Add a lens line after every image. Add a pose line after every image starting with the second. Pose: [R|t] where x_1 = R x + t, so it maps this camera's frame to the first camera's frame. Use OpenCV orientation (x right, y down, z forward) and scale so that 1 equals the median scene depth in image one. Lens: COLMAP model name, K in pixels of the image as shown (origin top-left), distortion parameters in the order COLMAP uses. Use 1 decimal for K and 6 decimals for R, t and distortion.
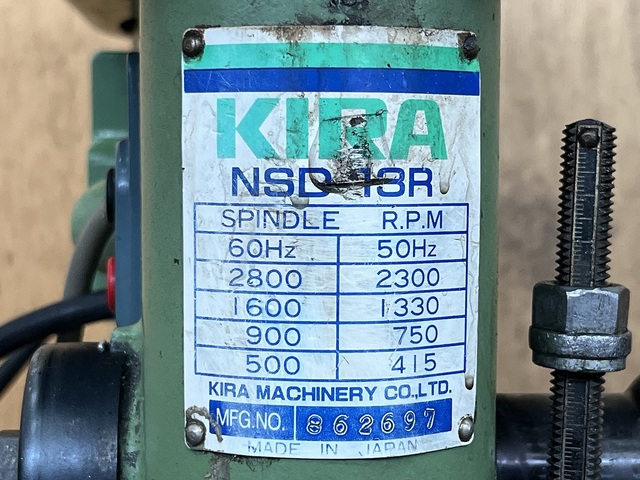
lens RADIAL K [[1347.0, 0, 320.0], [0, 1347.0, 240.0], [0, 0, 1]] dist [-0.000205, -0.005482]
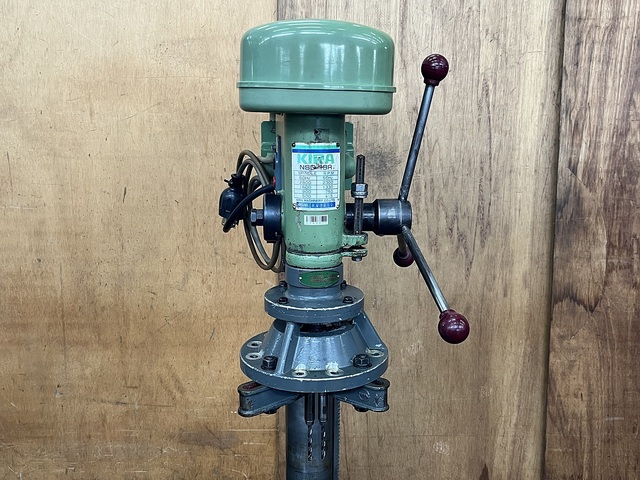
lens RADIAL K [[628.3, 0, 320.0], [0, 628.3, 240.0], [0, 0, 1]] dist [-0.007912, 0.013486]
pose [[0.999807, 0.001187, -0.019612, 0.086402], [0.001369, 0.991541, 0.129783, -0.086350], [0.019600, -0.129785, 0.991348, -1.952810]]
